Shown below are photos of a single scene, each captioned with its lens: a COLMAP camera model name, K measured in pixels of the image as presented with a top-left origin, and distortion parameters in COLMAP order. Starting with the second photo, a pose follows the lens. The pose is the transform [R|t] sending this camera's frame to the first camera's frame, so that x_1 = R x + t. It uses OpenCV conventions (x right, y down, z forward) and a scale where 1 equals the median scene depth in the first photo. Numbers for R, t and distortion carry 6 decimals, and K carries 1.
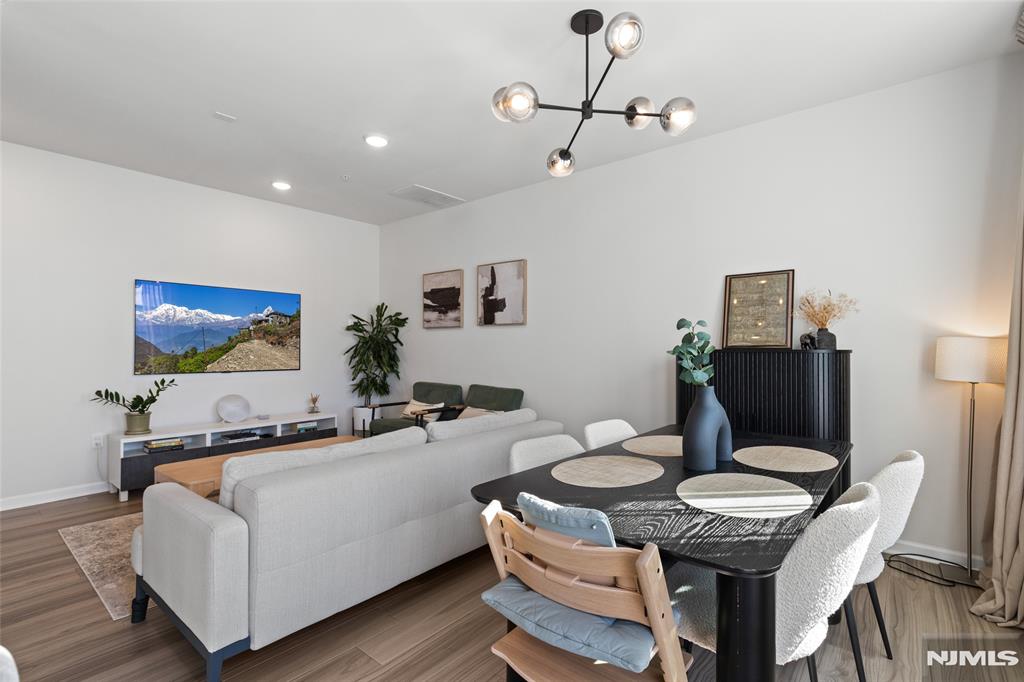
lens RADIAL K [[477.9, 0, 514.0], [0, 477.9, 339.9], [0, 0, 1]] dist [-0.002355, -0.000572]
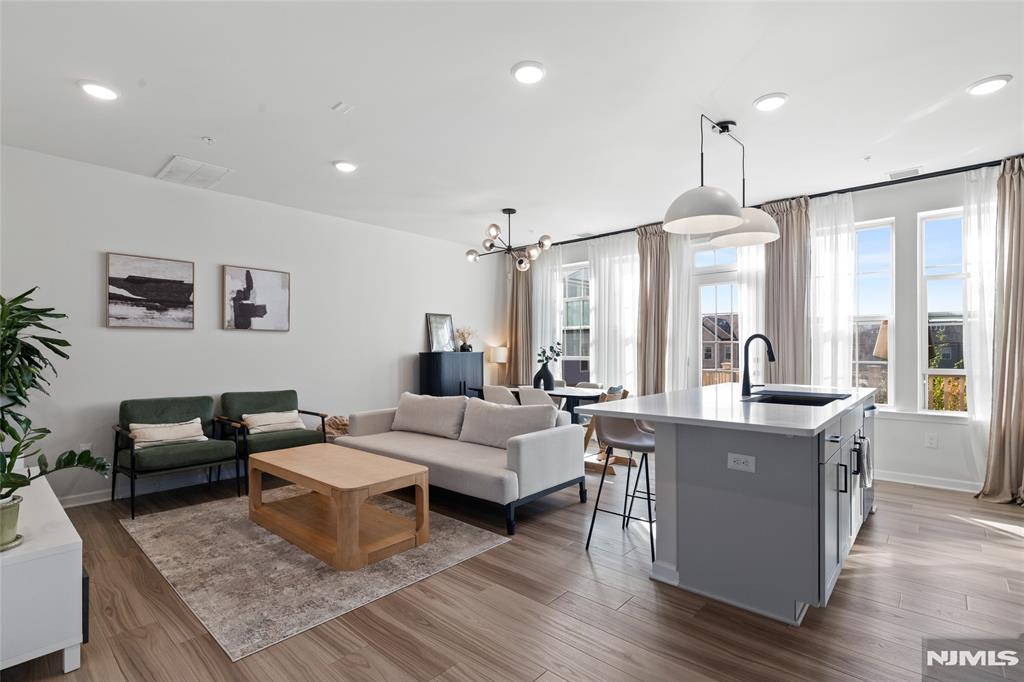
lens RADIAL K [[477.9, 0, 513.9], [0, 477.9, 348.1], [0, 0, 1]] dist [-0.002355, -0.000572]
pose [[0.030426, 0.006055, 0.999519, -0.994391], [-0.003931, 0.999975, -0.005938, 0.010041], [-0.999529, -0.003748, 0.030449, 0.414736]]
